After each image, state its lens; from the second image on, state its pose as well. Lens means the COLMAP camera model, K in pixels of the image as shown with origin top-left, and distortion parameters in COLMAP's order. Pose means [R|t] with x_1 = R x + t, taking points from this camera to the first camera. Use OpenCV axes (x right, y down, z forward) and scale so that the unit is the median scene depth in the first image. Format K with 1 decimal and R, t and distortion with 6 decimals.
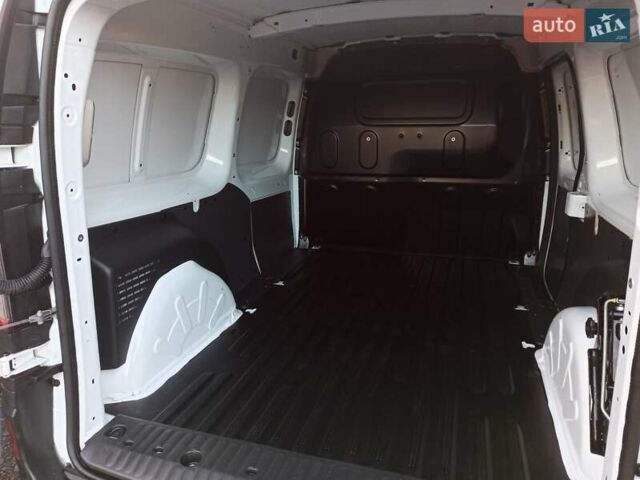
lens RADIAL K [[473.2, 0, 320.2], [0, 473.2, 237.1], [0, 0, 1]] dist [0.056975, -0.042187]
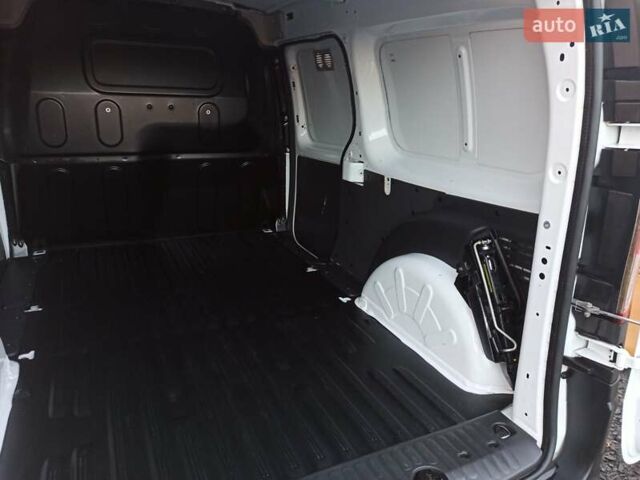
lens RADIAL K [[473.2, 0, 320.2], [0, 473.2, 237.1], [0, 0, 1]] dist [0.056975, -0.042187]
pose [[0.730062, -0.167375, 0.662567, -0.283189], [0.131398, 0.985833, 0.104254, -0.036914], [-0.670630, 0.010948, 0.741711, 0.186649]]
